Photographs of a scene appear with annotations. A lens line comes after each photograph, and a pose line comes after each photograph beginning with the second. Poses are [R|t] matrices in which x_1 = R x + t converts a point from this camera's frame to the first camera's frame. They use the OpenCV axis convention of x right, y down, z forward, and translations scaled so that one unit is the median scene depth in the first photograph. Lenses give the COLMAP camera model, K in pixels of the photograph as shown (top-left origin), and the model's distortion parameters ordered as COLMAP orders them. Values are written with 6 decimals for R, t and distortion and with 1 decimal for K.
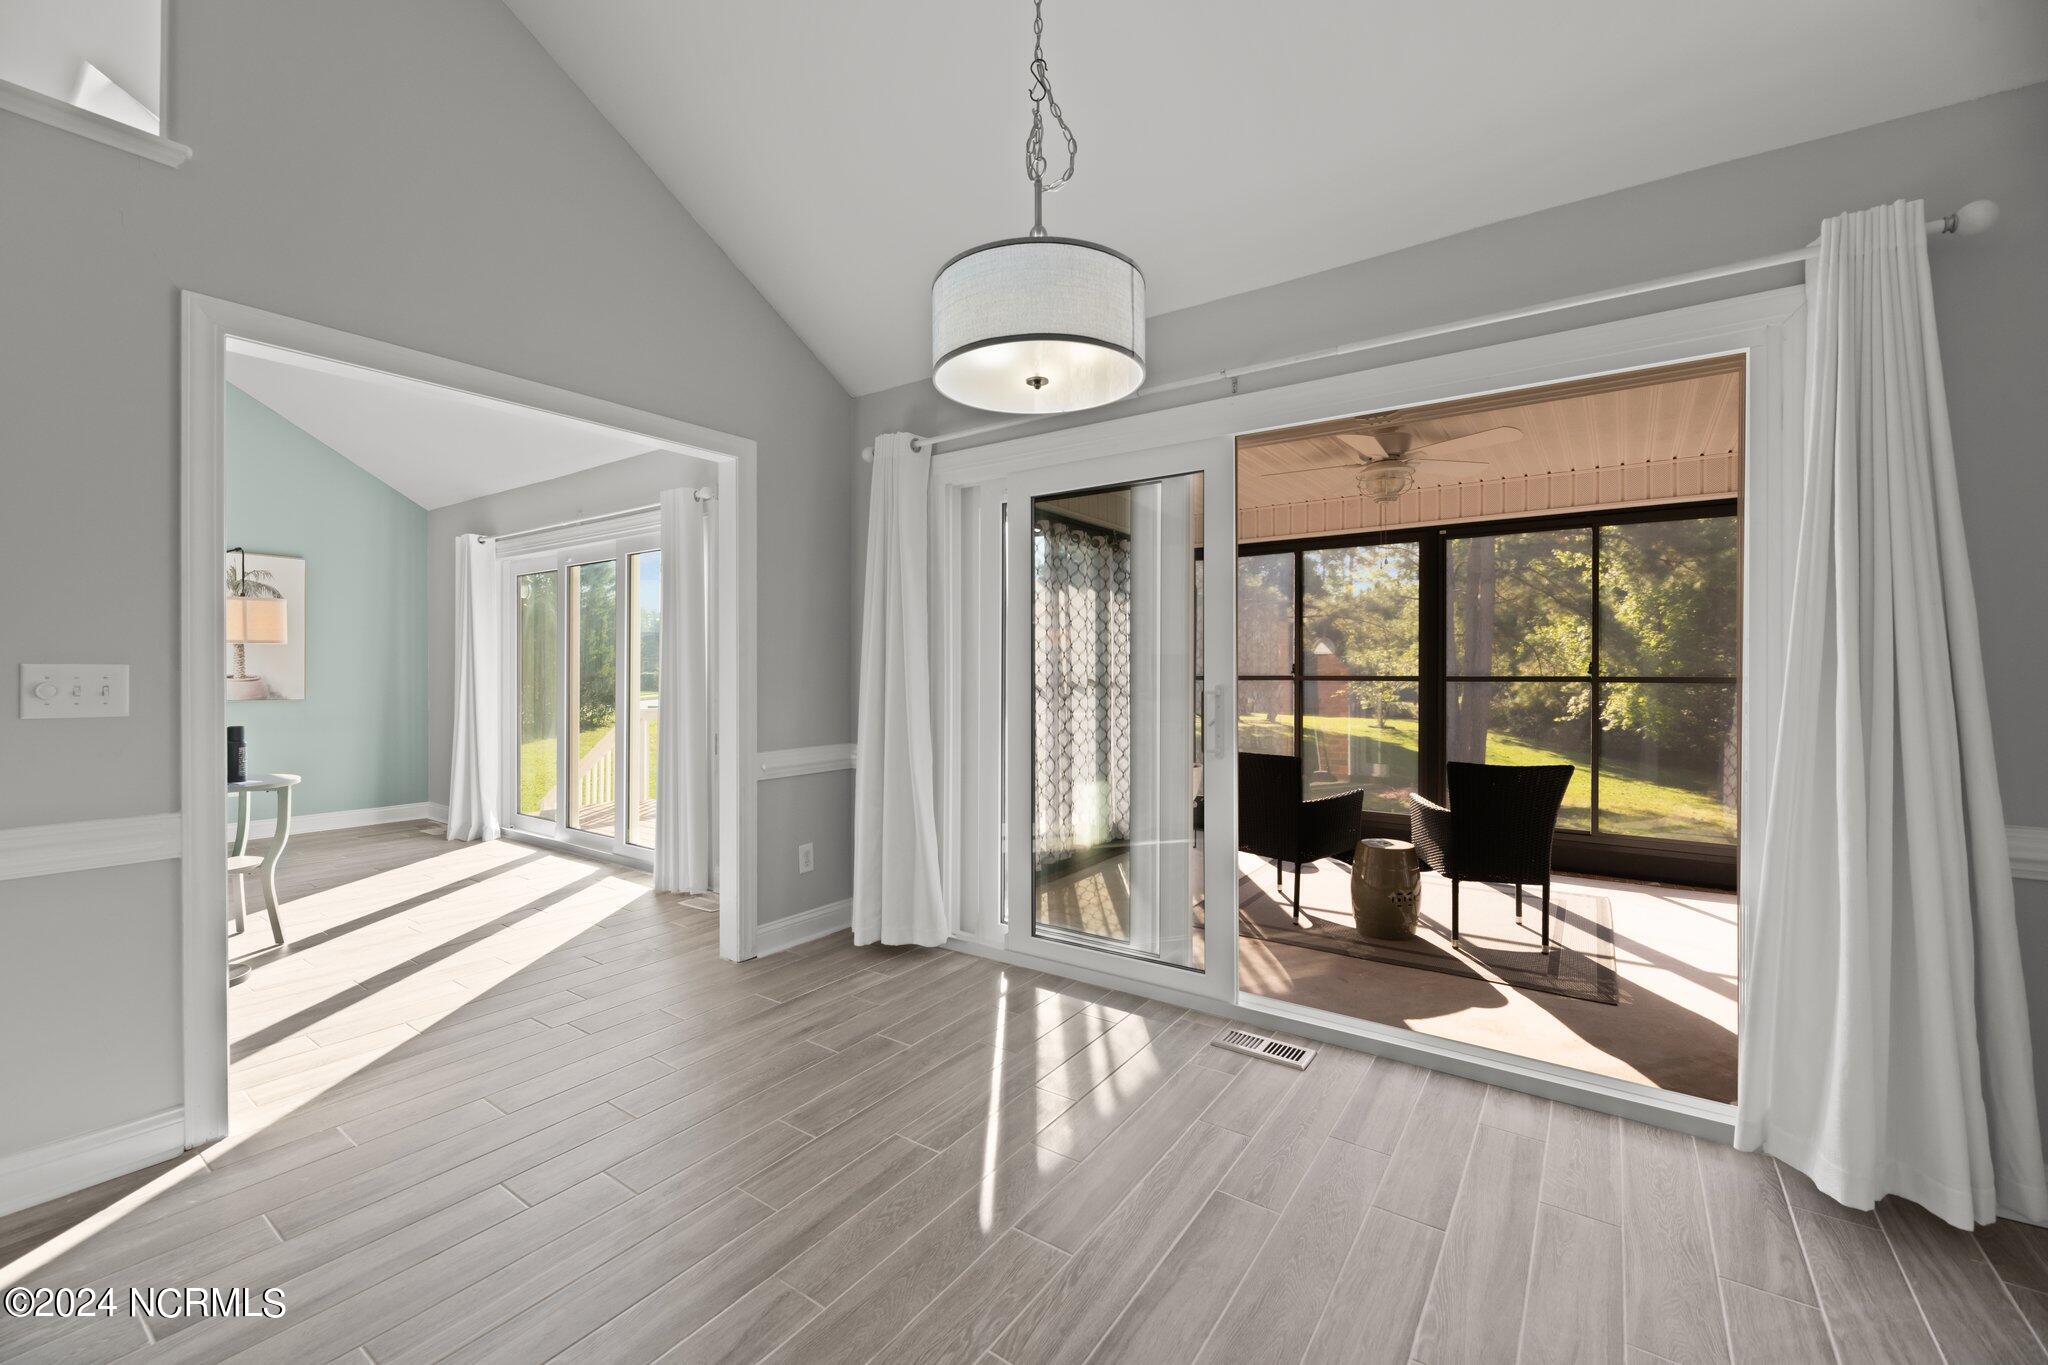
lens RADIAL K [[824.8, 0, 1022.9], [0, 824.8, 668.5], [0, 0, 1]] dist [0.008785, 0.000465]
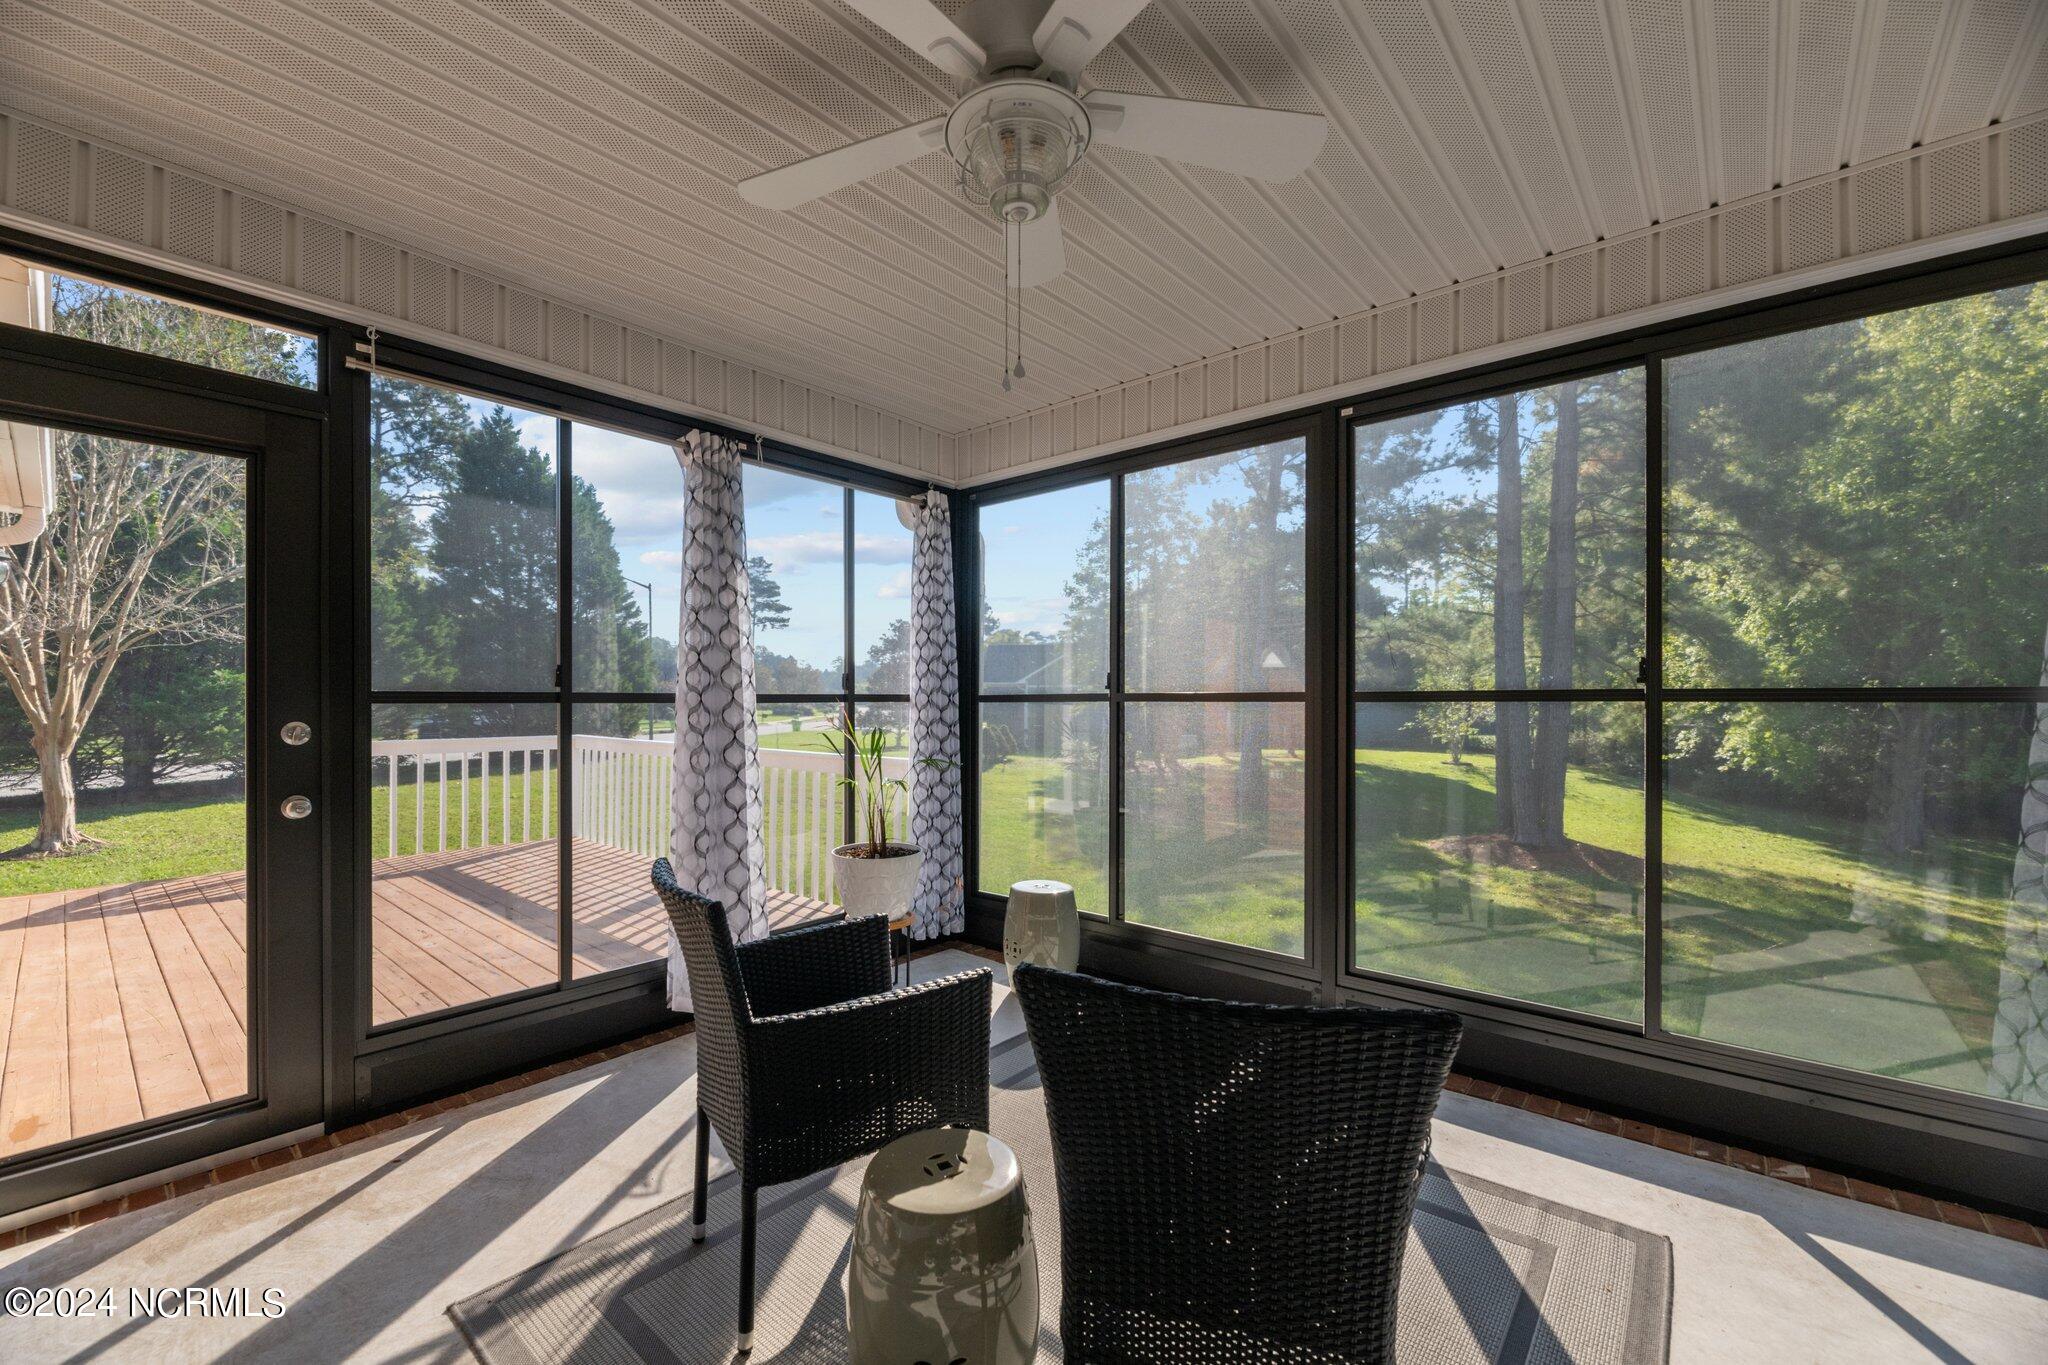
lens RADIAL K [[824.8, 0, 1024.9], [0, 824.8, 696.4], [0, 0, 1]] dist [0.008785, 0.000465]
pose [[0.995998, 0.000003, -0.089380, 0.345887], [-0.000379, 0.999991, -0.004189, 0.013921], [0.089379, 0.004206, 0.995989, 0.458806]]
